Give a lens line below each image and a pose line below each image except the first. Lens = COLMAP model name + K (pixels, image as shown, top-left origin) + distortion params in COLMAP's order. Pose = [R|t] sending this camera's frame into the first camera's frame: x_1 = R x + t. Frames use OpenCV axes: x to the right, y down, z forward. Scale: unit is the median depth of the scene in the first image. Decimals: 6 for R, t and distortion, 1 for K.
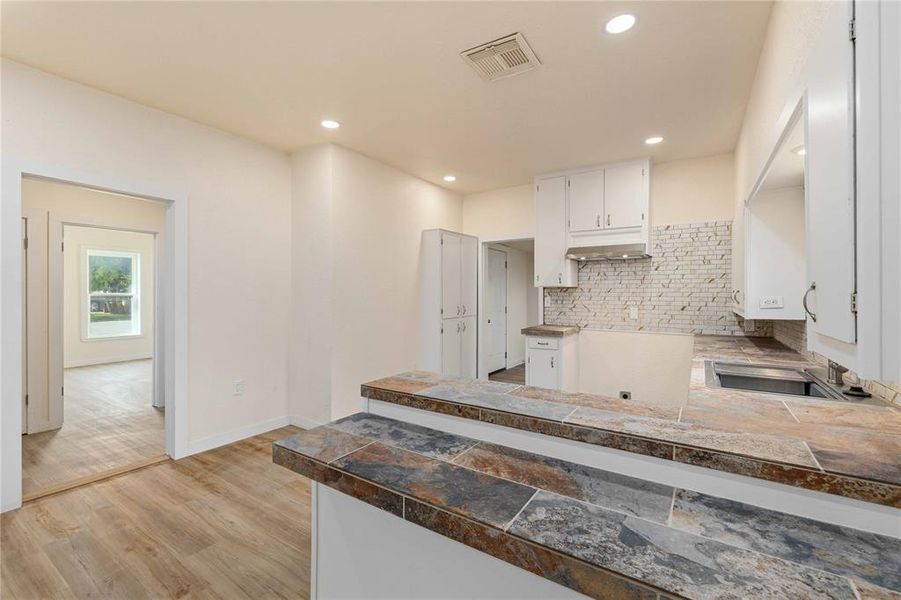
lens RADIAL K [[396.6, 0, 445.4], [0, 396.6, 297.9], [0, 0, 1]] dist [0.001707, 0.000068]
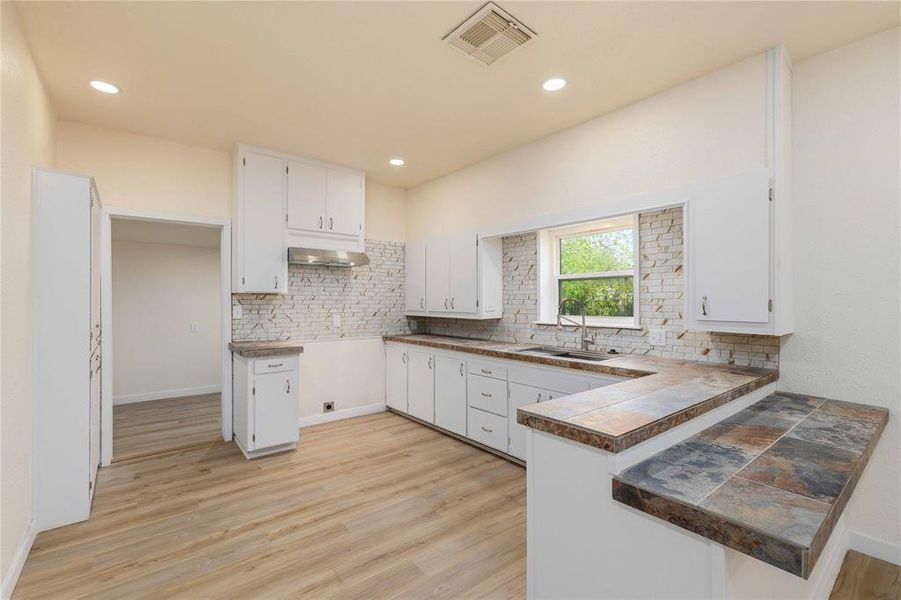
lens RADIAL K [[396.6, 0, 444.4], [0, 396.6, 297.8], [0, 0, 1]] dist [0.001707, 0.000068]
pose [[0.308048, 0.006783, 0.951347, -0.427693], [0.011386, 0.999877, -0.010816, -0.006232], [-0.951303, 0.014164, 0.307932, 0.480632]]
